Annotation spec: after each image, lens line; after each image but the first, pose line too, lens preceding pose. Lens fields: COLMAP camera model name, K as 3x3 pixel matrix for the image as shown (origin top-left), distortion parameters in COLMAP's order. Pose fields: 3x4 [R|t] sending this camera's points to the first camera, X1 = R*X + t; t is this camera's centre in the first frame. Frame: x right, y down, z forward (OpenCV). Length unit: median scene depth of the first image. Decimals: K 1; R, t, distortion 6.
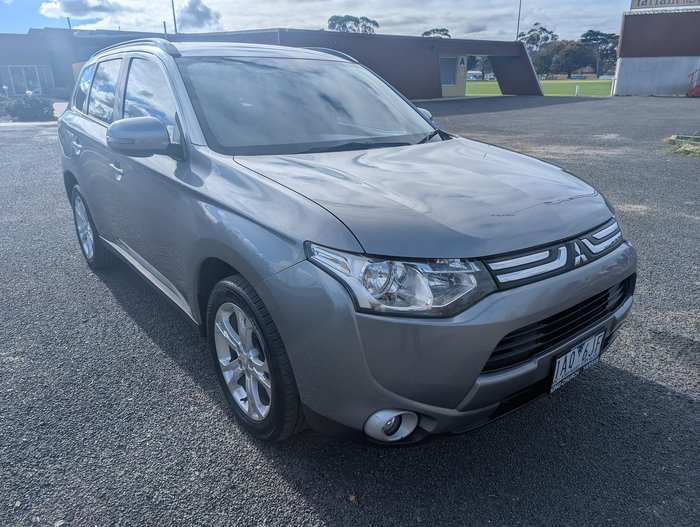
lens RADIAL K [[507.8, 0, 347.3], [0, 507.8, 265.7], [0, 0, 1]] dist [0.002752, -0.000081]
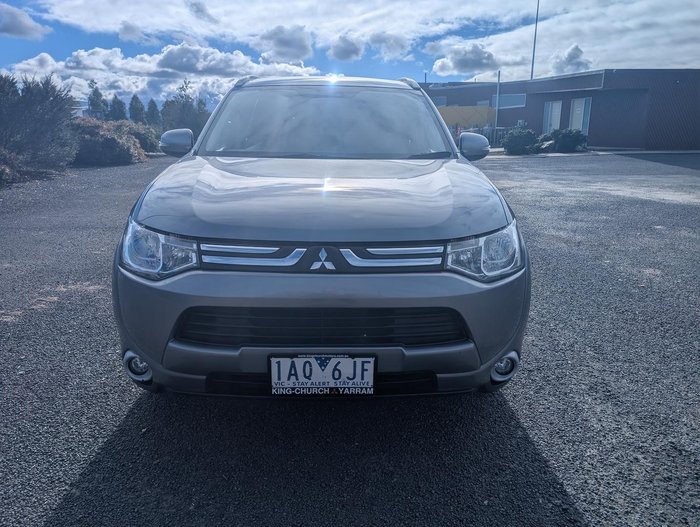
lens RADIAL K [[510.1, 0, 350.0], [0, 510.1, 263.5], [0, 0, 1]] dist [0.005792, -0.005019]
pose [[0.795611, 0.161135, -0.583986, 1.019022], [-0.212337, 0.976998, -0.019708, -0.008964], [0.567377, 0.139681, 0.811525, 0.232397]]
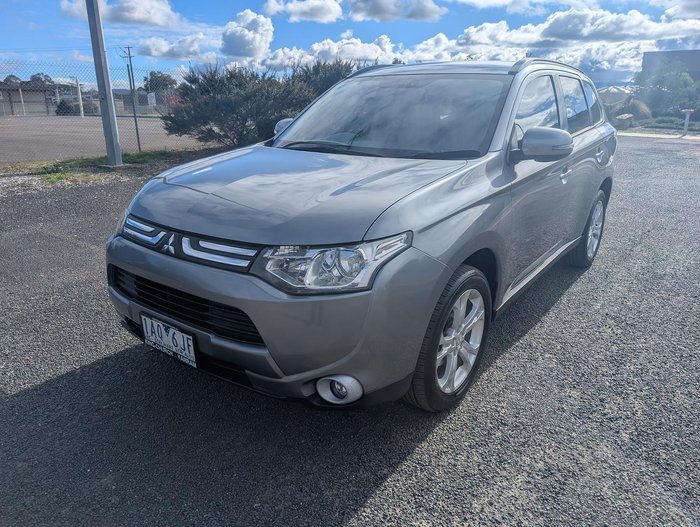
lens RADIAL K [[510.1, 0, 350.0], [0, 510.1, 263.5], [0, 0, 1]] dist [0.005792, -0.005019]
pose [[0.234325, 0.296849, -0.925728, 1.555581], [-0.323714, 0.921723, 0.213624, -0.344634], [0.916679, 0.249614, 0.312077, 0.979373]]
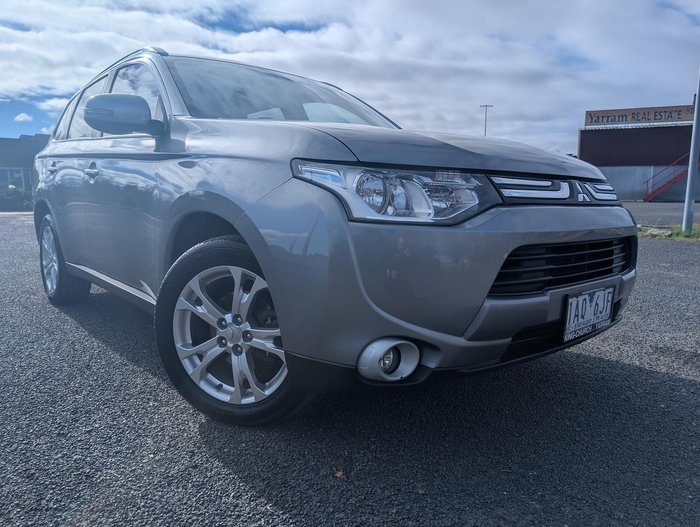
lens RADIAL K [[510.1, 0, 350.0], [0, 510.1, 263.5], [0, 0, 1]] dist [0.005792, -0.005019]
pose [[0.998713, 0.014926, 0.048473, -0.018585], [-0.004806, 0.979266, -0.202521, 0.288379], [-0.050490, 0.202027, 0.978078, 0.113822]]
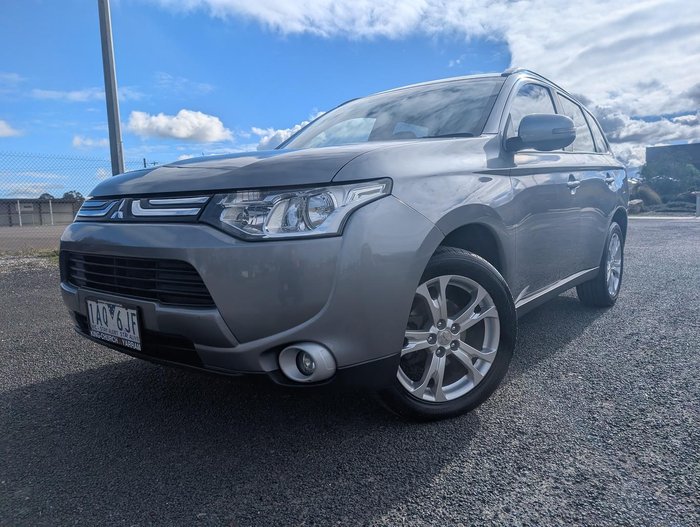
lens RADIAL K [[515.5, 0, 345.6], [0, 515.5, 263.4], [0, 0, 1]] dist [-0.001019, -0.000345]
pose [[0.203862, 0.112007, -0.972571, 1.488149], [-0.294944, 0.954304, 0.048080, -0.100045], [0.933514, 0.277052, 0.227583, 1.163683]]
